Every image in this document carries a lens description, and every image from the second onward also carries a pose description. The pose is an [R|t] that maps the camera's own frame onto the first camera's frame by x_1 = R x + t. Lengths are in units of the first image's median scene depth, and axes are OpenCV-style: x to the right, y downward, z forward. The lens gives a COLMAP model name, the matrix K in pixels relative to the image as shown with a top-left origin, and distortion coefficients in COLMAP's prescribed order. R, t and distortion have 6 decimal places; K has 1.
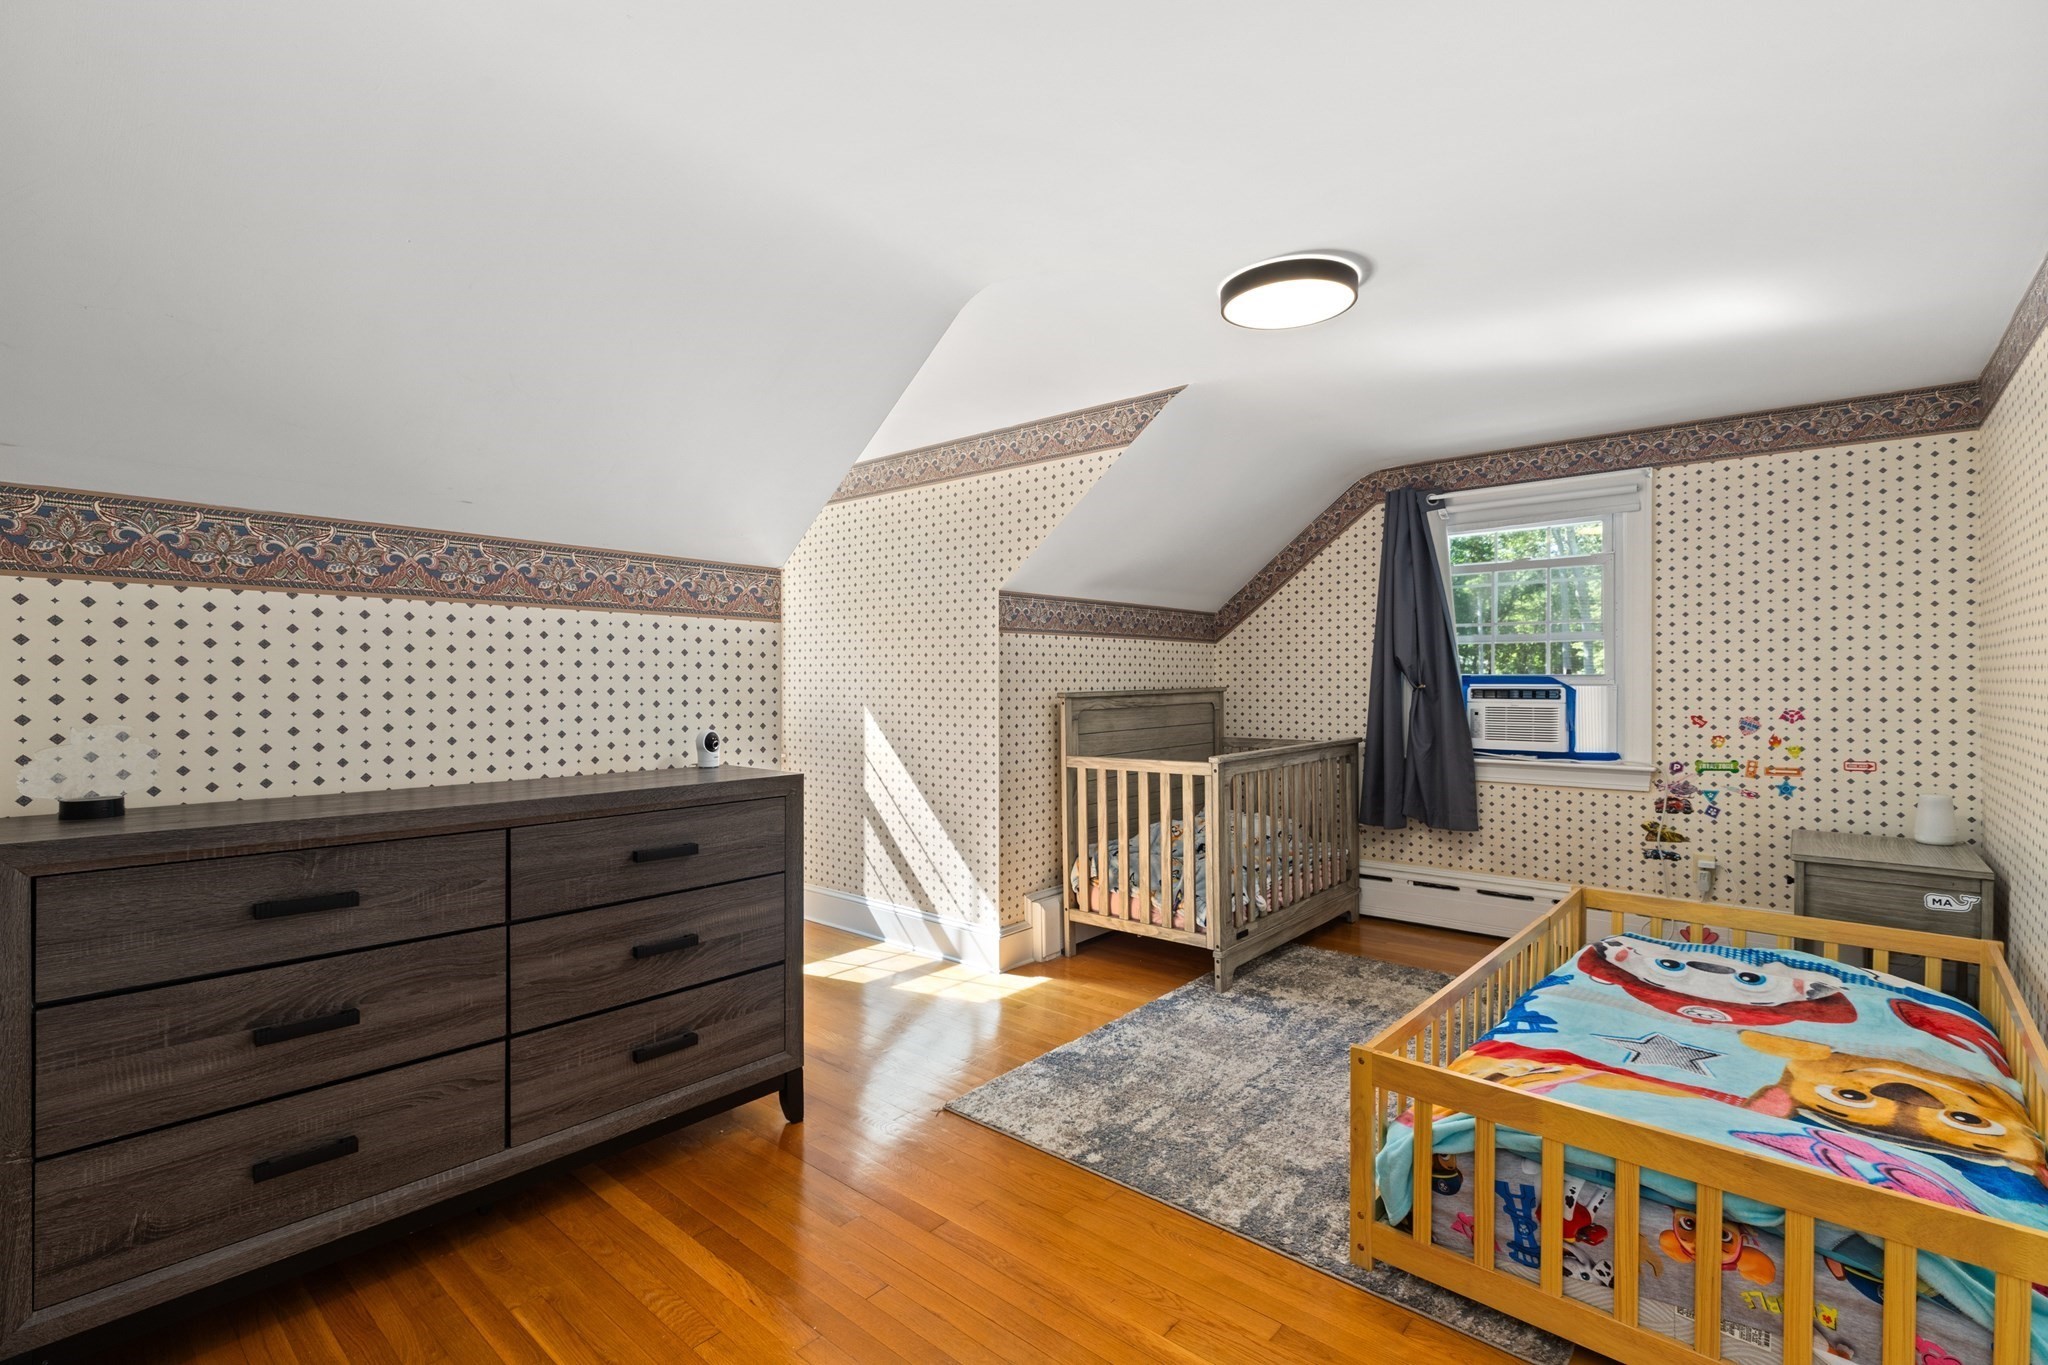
lens RADIAL K [[932.2, 0, 1019.9], [0, 932.2, 702.6], [0, 0, 1]] dist [0.005692, 0.000028]
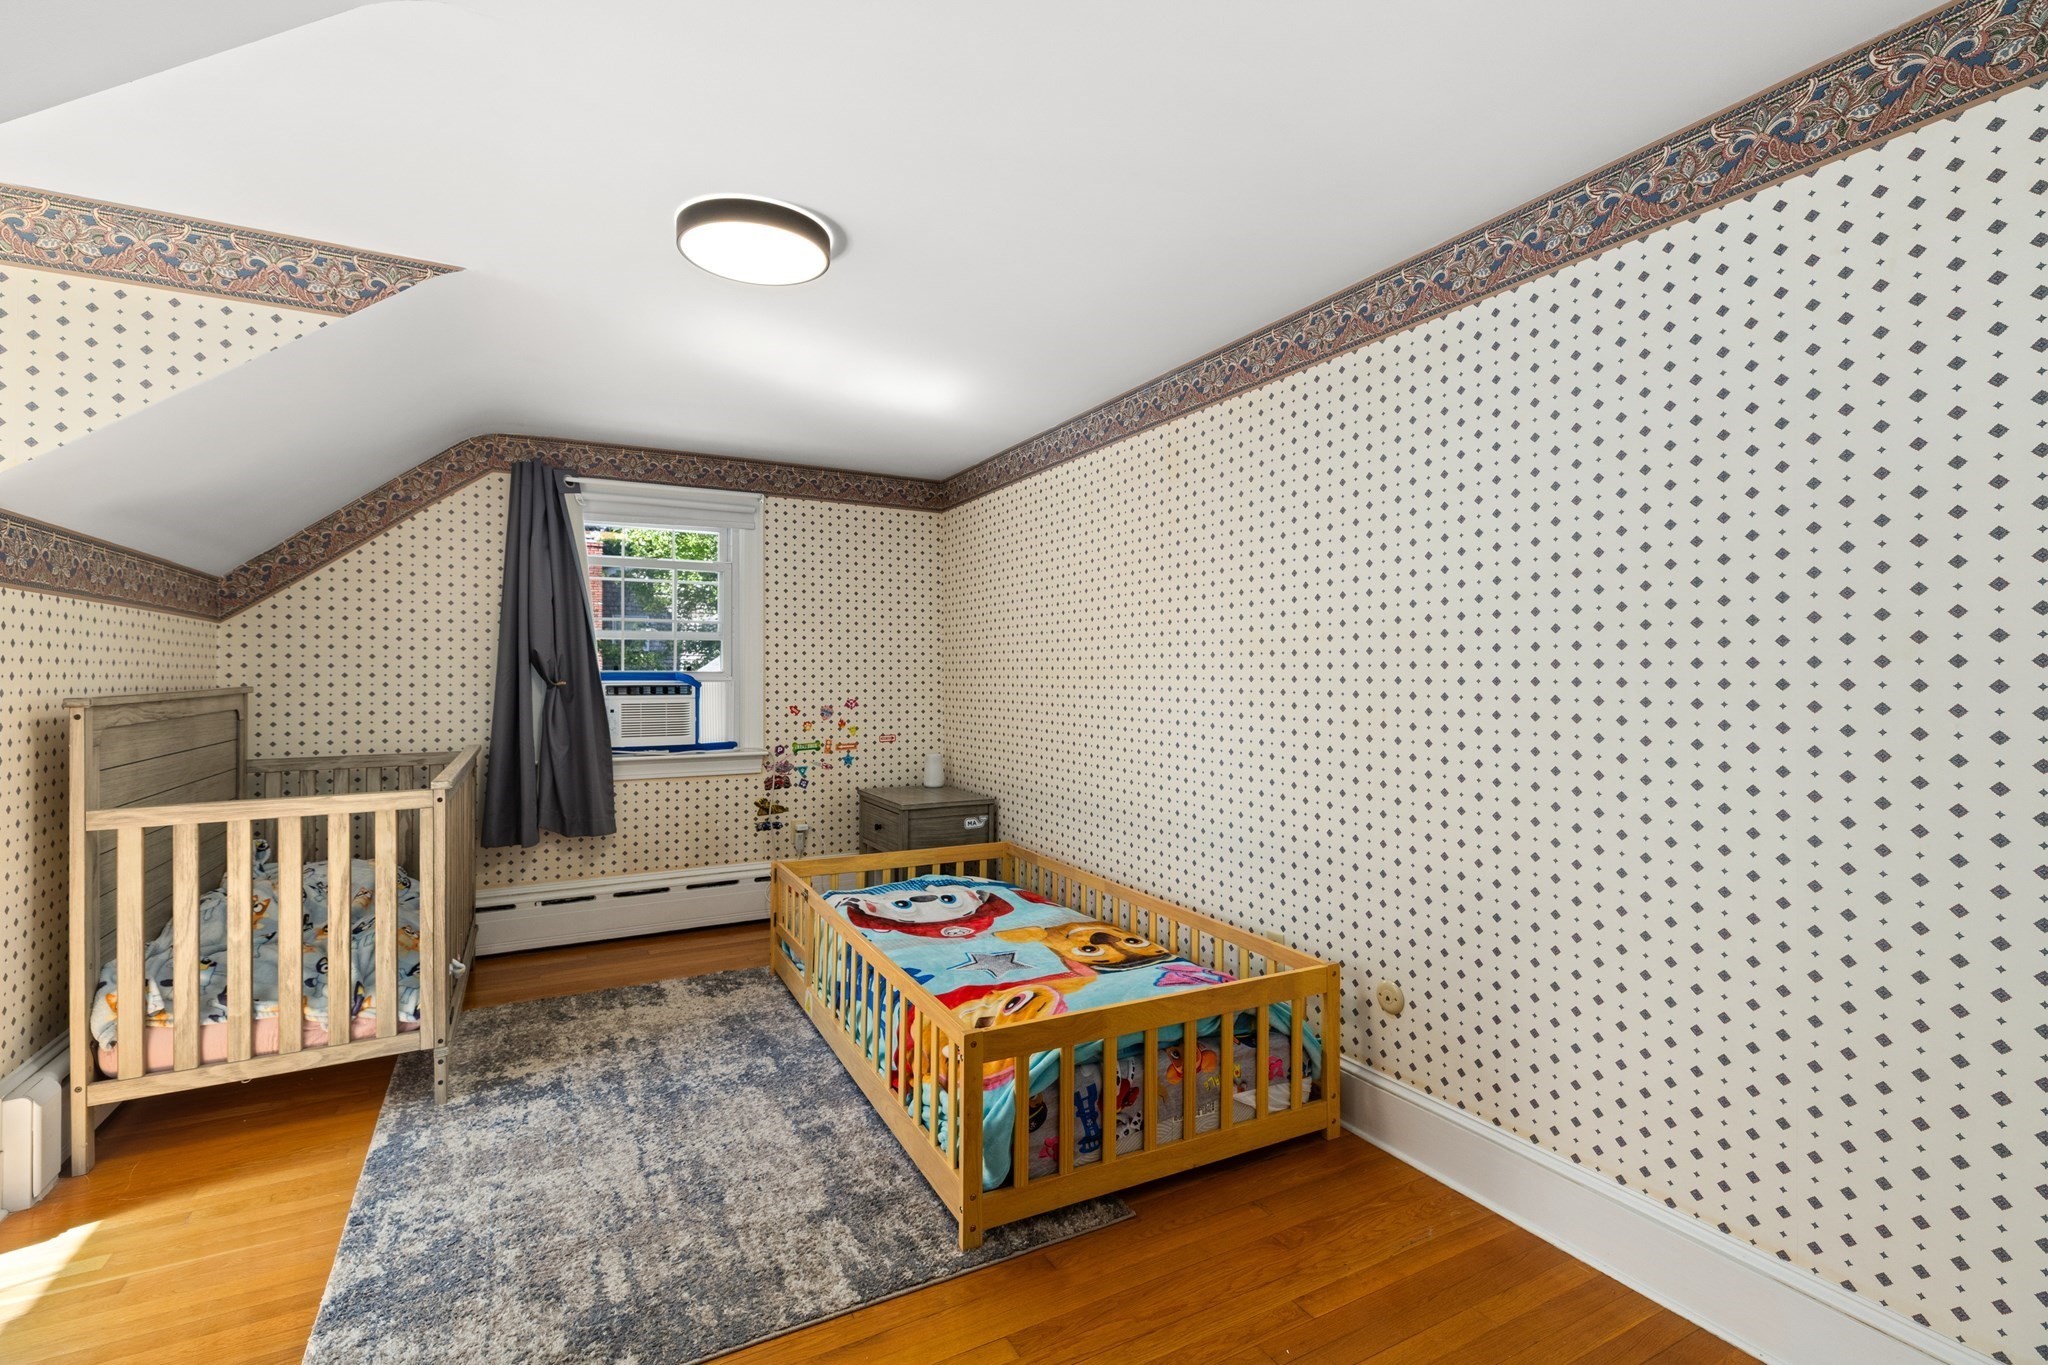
lens RADIAL K [[923.5, 0, 1023.2], [0, 923.5, 675.6], [0, 0, 1]] dist [0.005678, -0.000110]
pose [[0.354236, 0.002237, 0.935153, -0.299726], [0.023329, 0.999665, -0.011228, -0.005054], [-0.934865, 0.025794, 0.354065, 0.305858]]
